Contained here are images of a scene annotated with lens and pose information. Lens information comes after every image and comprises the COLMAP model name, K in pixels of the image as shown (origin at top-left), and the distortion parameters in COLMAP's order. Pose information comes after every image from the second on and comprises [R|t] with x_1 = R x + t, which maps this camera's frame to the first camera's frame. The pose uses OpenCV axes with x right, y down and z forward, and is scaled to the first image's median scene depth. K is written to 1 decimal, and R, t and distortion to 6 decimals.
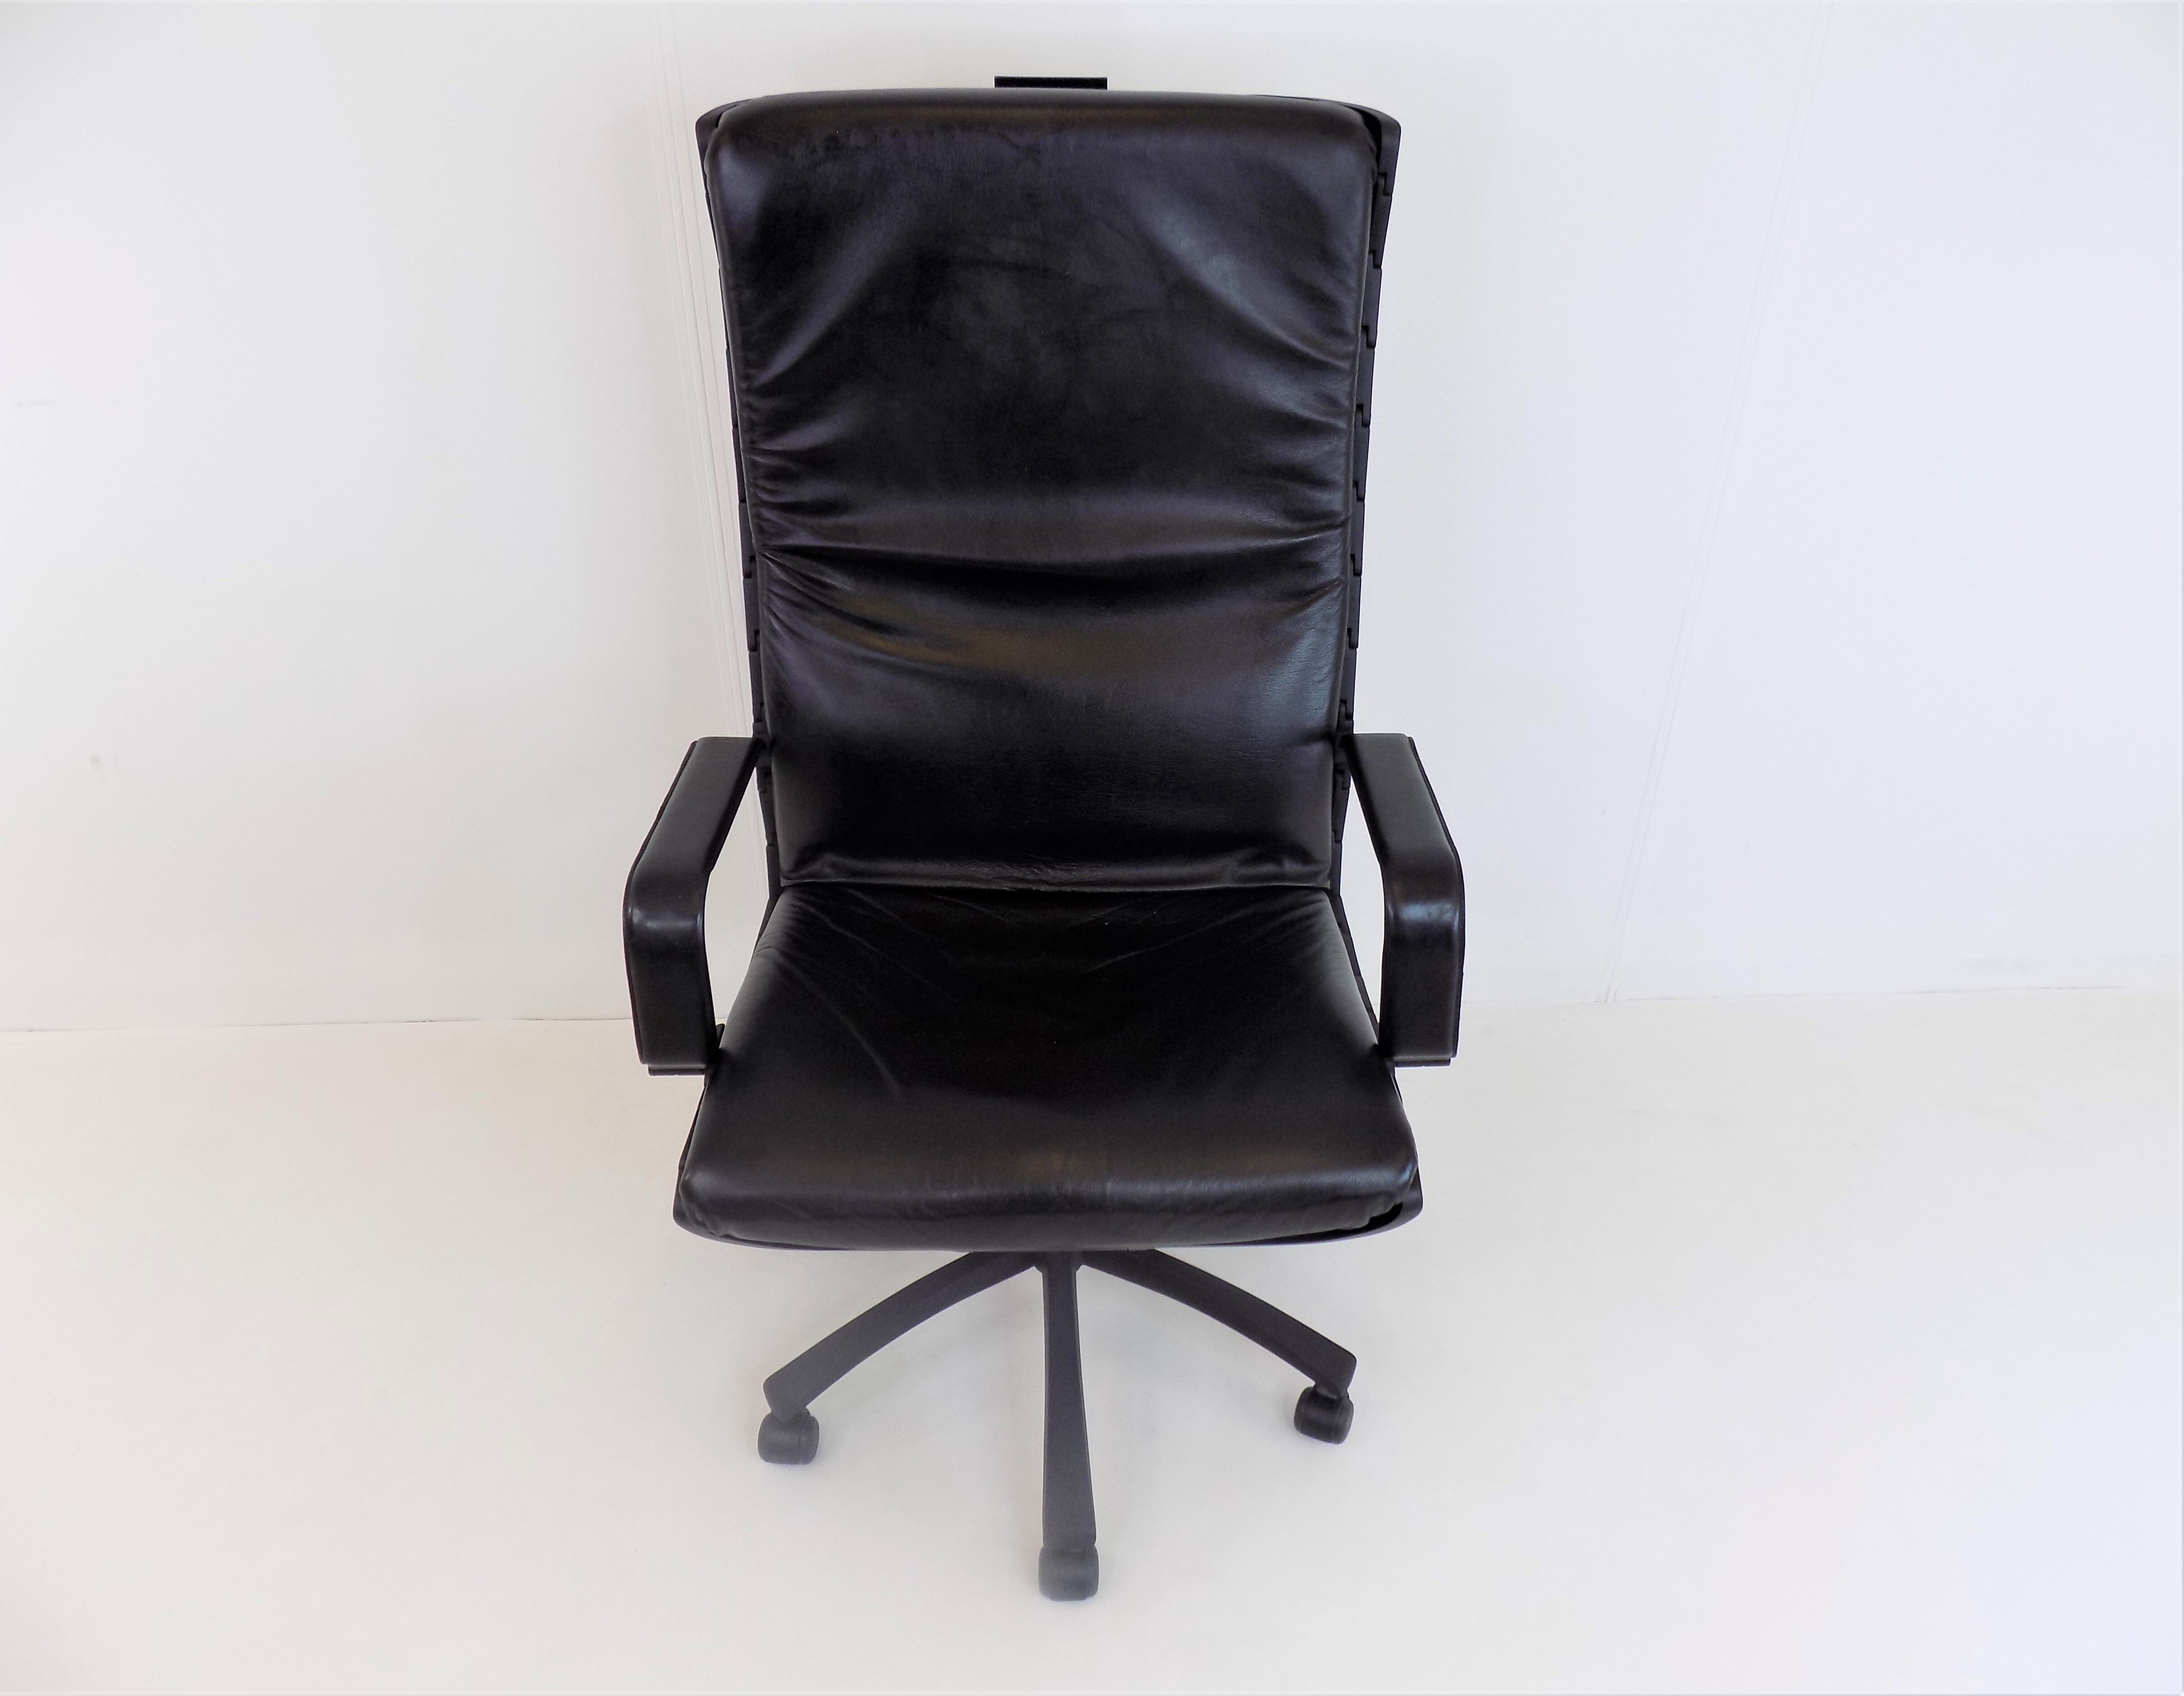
lens RADIAL K [[1537.9, 0, 1124.8], [0, 1537.9, 845.9], [0, 0, 1]] dist [-0.002895, 0.002078]
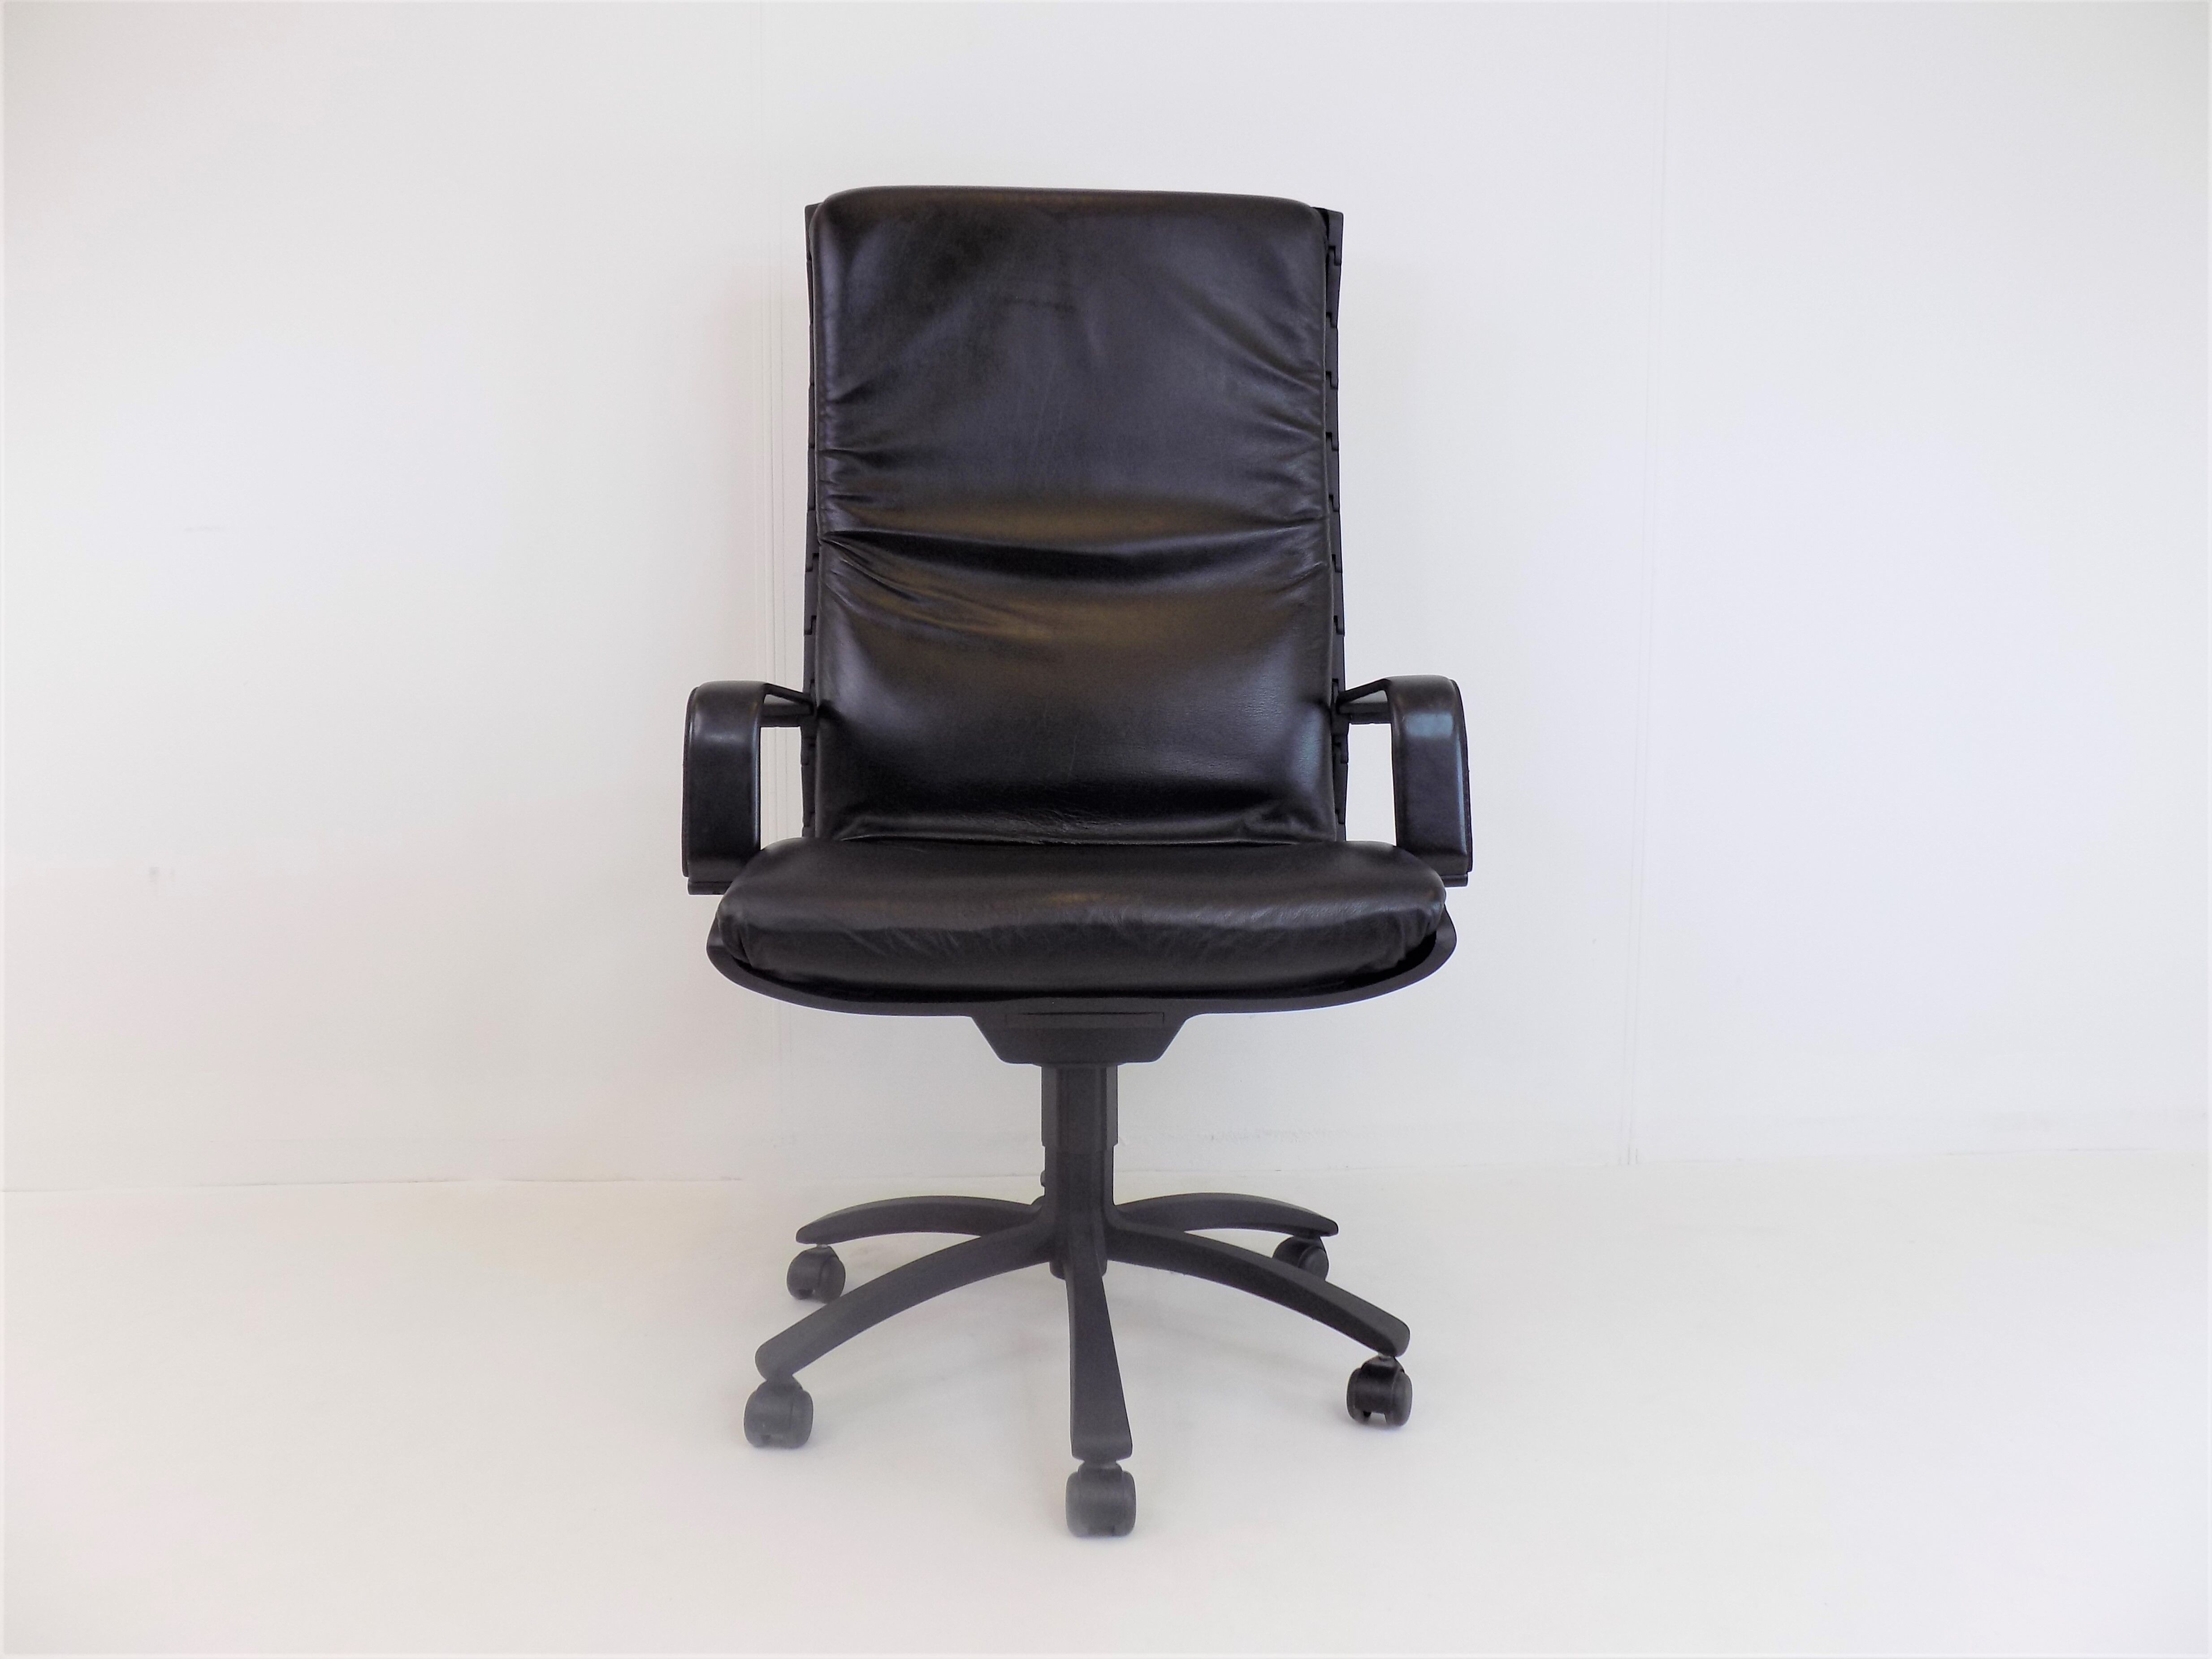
lens RADIAL K [[1505.3, 0, 1119.7], [0, 1505.3, 796.4], [0, 0, 1]] dist [0.003033, 0.001611]
pose [[0.999803, -0.013146, 0.014892, -0.031580], [0.018481, 0.890490, -0.454627, 0.475940], [-0.007285, 0.454812, 0.890558, 0.068689]]
